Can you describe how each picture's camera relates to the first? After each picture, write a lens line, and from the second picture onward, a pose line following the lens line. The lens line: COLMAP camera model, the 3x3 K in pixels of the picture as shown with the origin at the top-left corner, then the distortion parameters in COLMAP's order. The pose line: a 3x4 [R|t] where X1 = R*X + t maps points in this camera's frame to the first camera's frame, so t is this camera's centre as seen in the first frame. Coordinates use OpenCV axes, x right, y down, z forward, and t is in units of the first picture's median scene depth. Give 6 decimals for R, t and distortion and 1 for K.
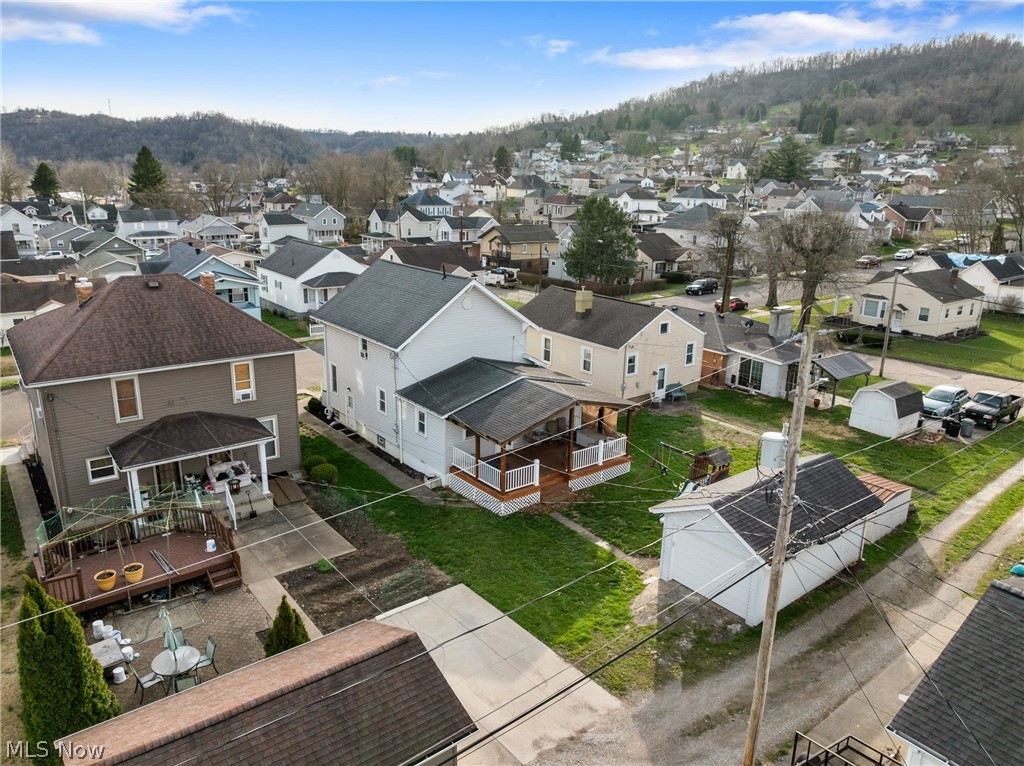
lens RADIAL K [[721.8, 0, 516.8], [0, 721.8, 385.4], [0, 0, 1]] dist [-0.046352, 0.015167]
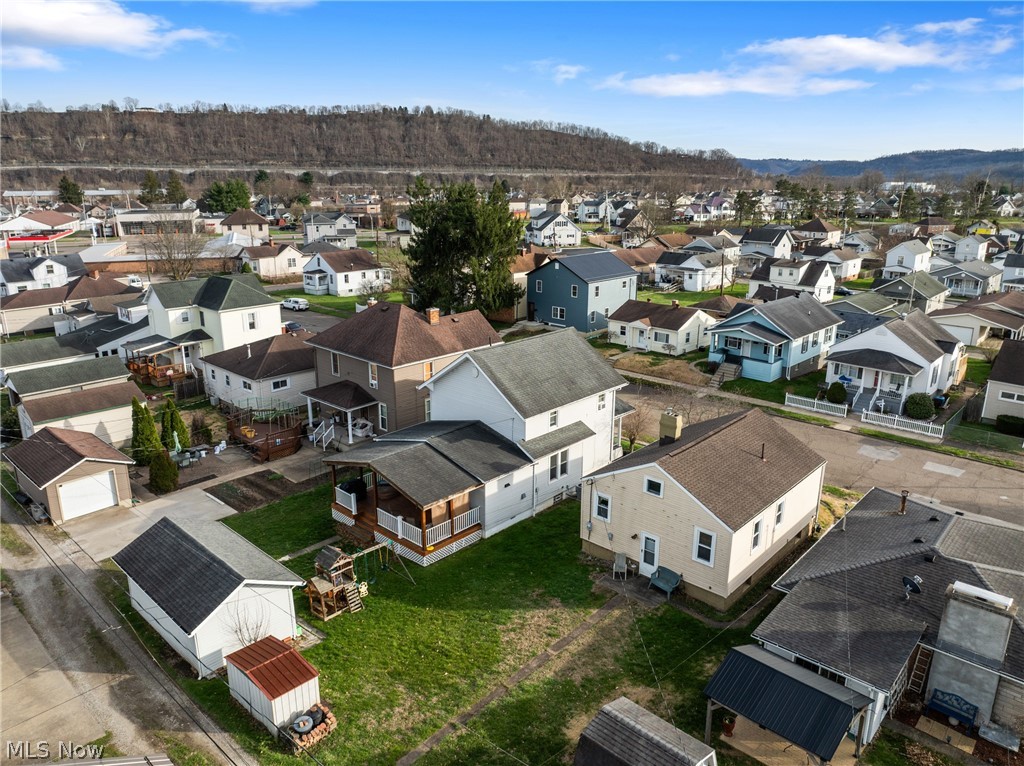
lens RADIAL K [[721.8, 0, 517.4], [0, 721.8, 383.6], [0, 0, 1]] dist [-0.046352, 0.015167]
pose [[0.162387, 0.257815, -0.952450, 0.453415], [-0.282326, 0.937047, 0.205511, -0.154007], [0.945475, 0.235530, 0.224952, 0.355015]]
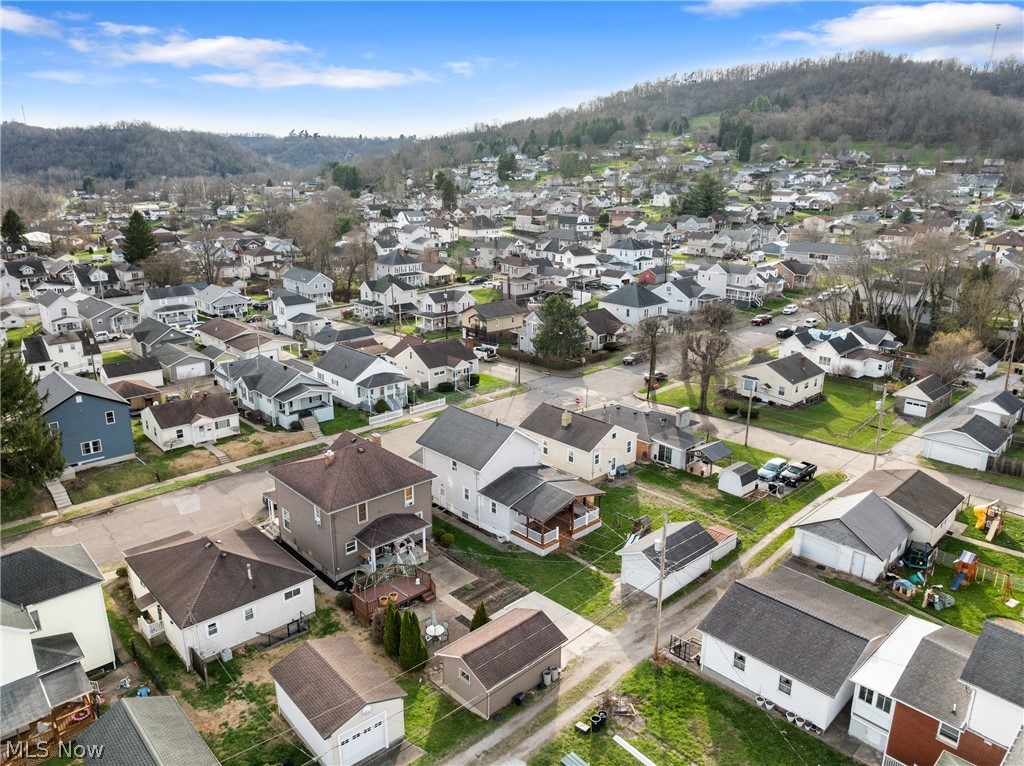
lens RADIAL K [[721.8, 0, 518.6], [0, 721.8, 381.1], [0, 0, 1]] dist [-0.046352, 0.015167]
pose [[0.995496, -0.038973, 0.086420, -0.089471], [0.039189, 0.999232, -0.000799, -0.115214], [-0.086322, 0.004182, 0.996258, -0.375018]]
